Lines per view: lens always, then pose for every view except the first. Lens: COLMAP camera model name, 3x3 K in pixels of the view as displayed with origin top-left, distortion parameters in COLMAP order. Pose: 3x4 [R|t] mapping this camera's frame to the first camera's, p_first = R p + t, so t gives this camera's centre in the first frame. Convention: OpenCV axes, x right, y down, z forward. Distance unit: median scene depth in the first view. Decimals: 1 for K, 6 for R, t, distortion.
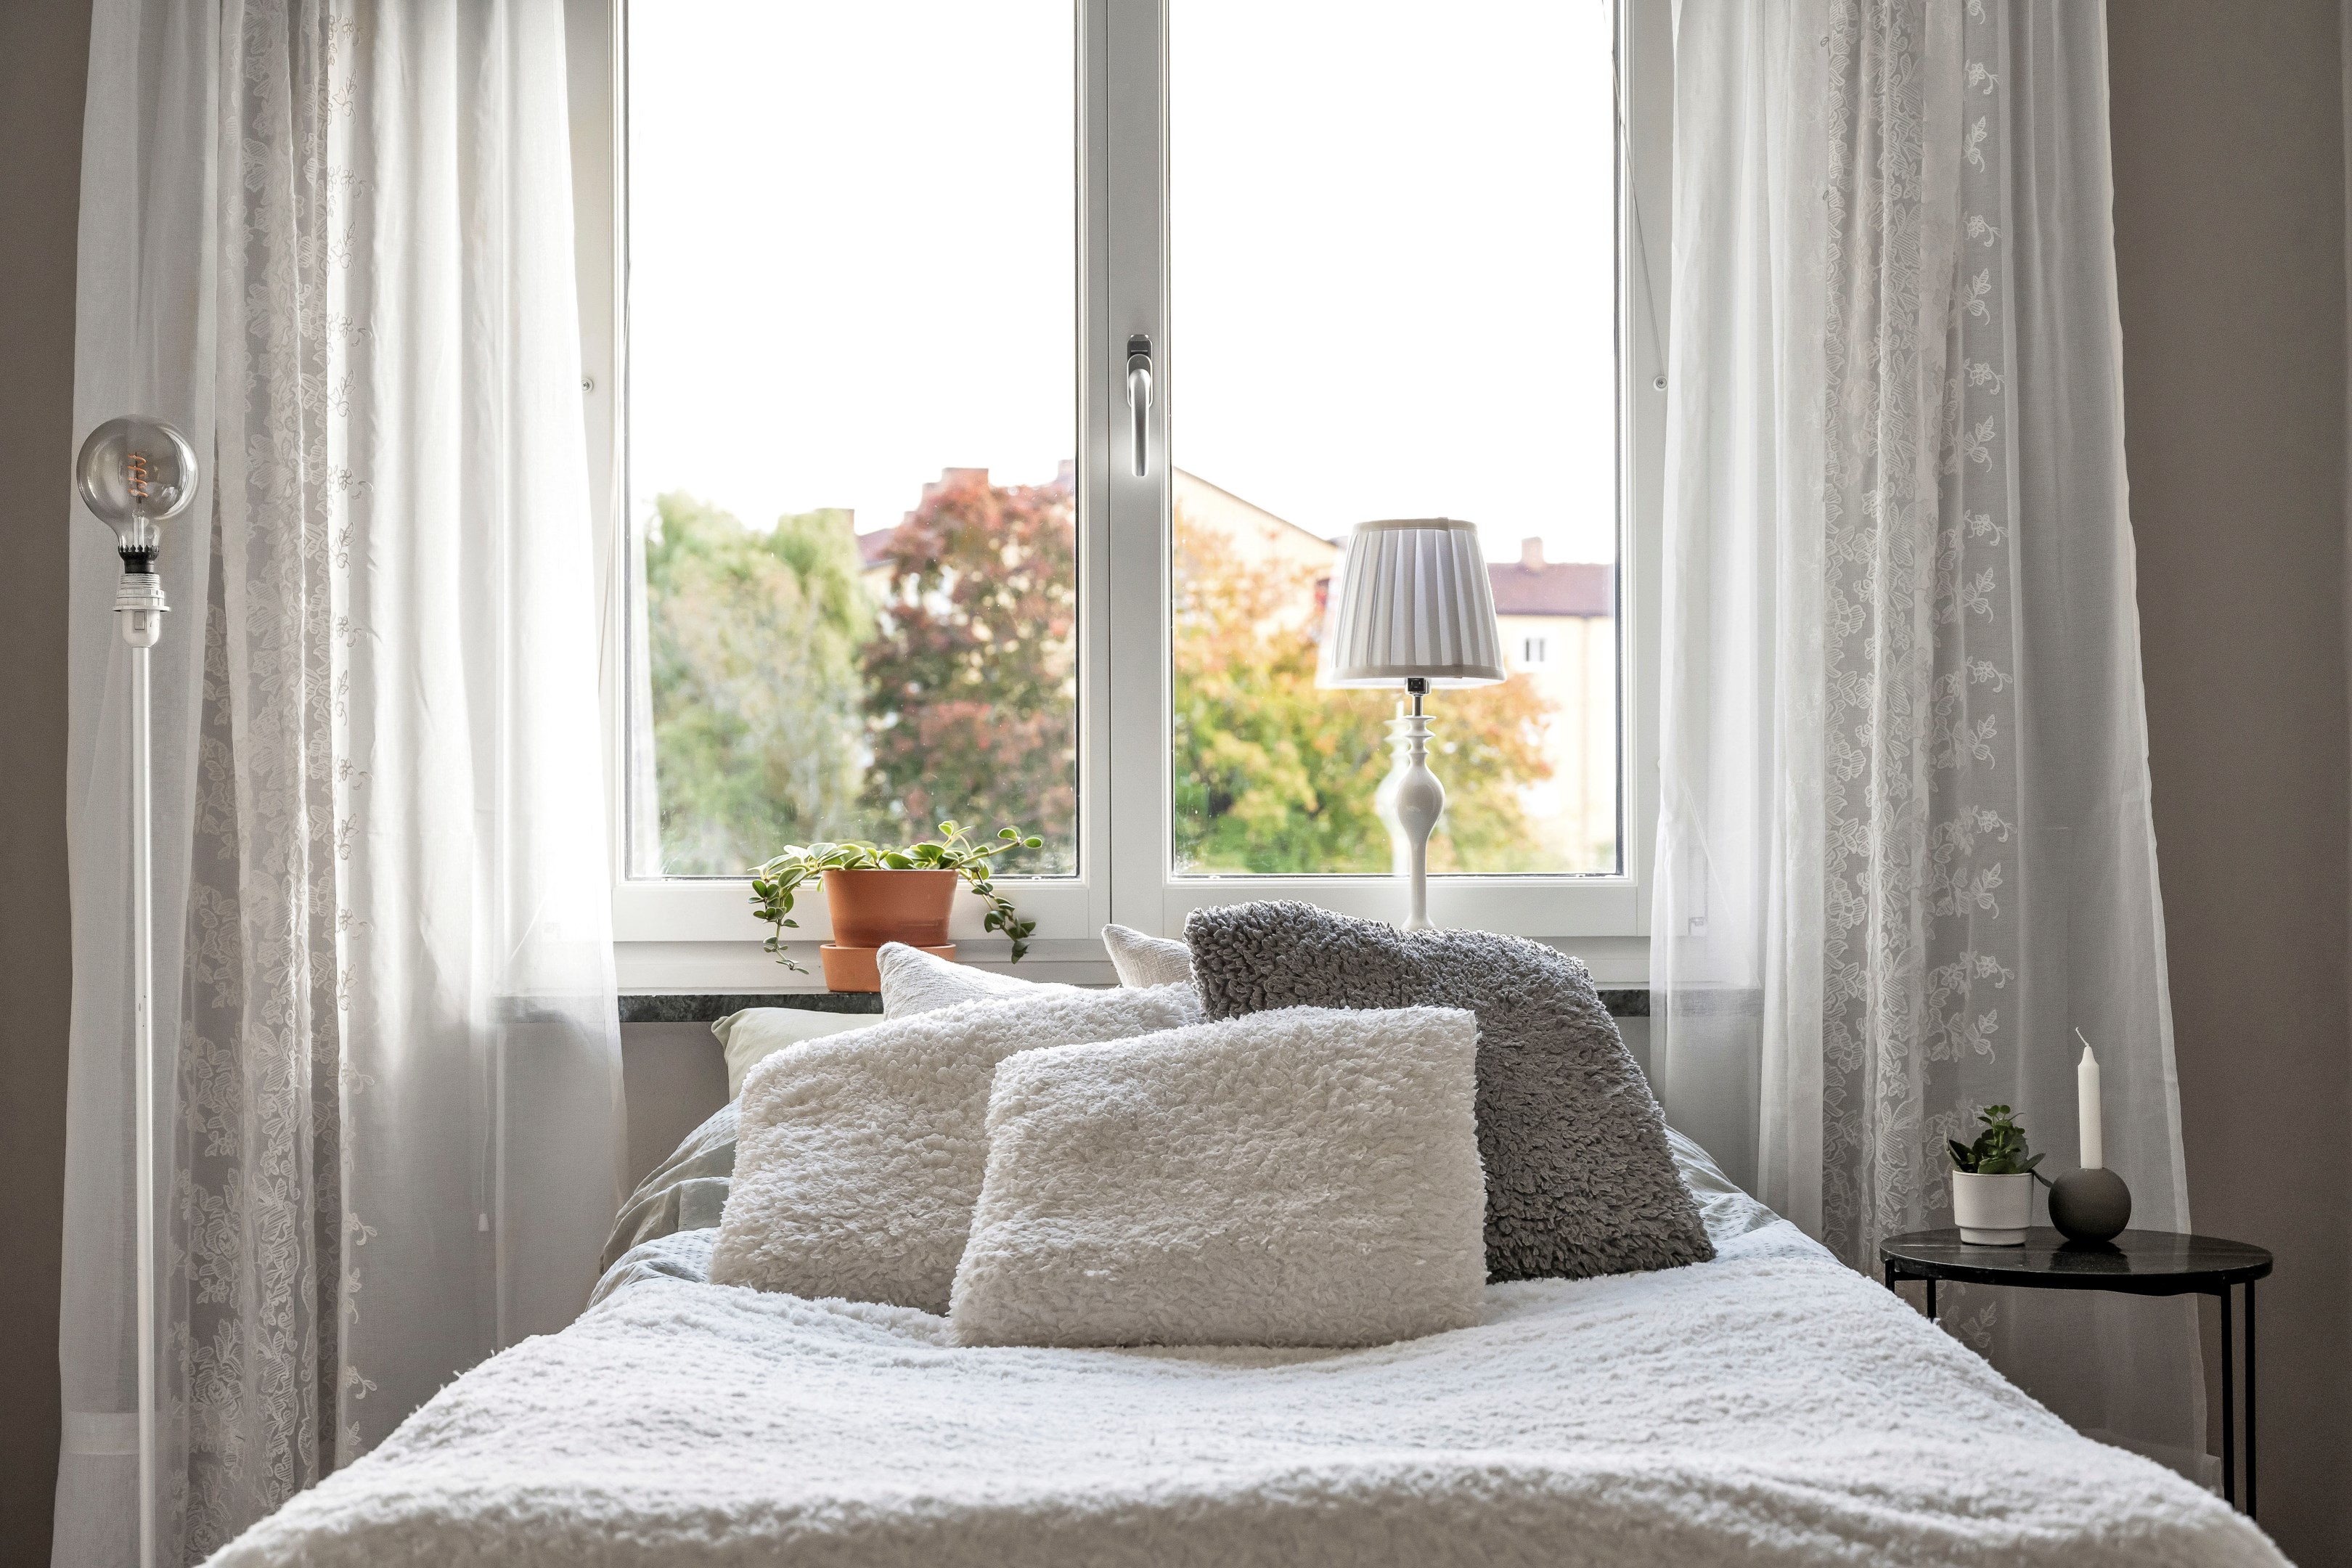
lens RADIAL K [[3806.4, 0, 1173.7], [0, 3806.4, 782.0], [0, 0, 1]] dist [0.007821, 0.000000]
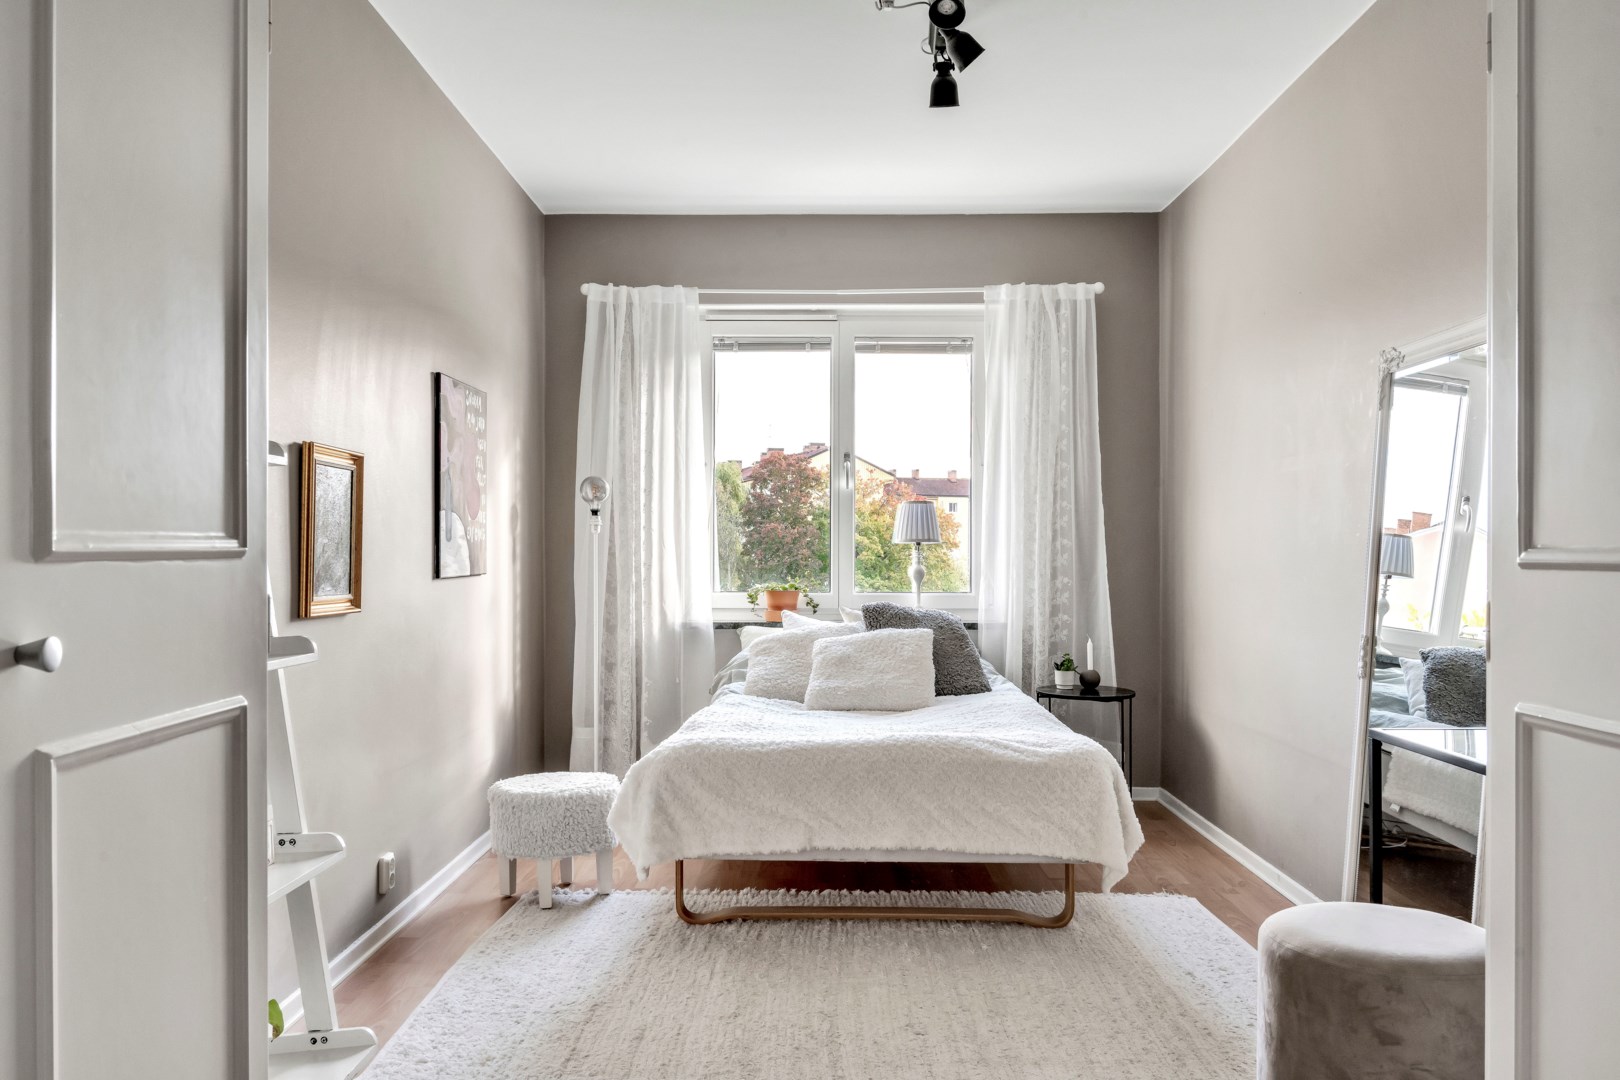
lens RADIAL K [[1202.1, 0, 812.1], [0, 1202.1, 545.8], [0, 0, 1]] dist [-0.003430, -0.000431]
pose [[0.999735, 0.006288, -0.022124, -0.017699], [-0.006304, 0.999980, -0.000664, -0.022545], [0.022119, 0.000803, 0.999755, -0.232719]]
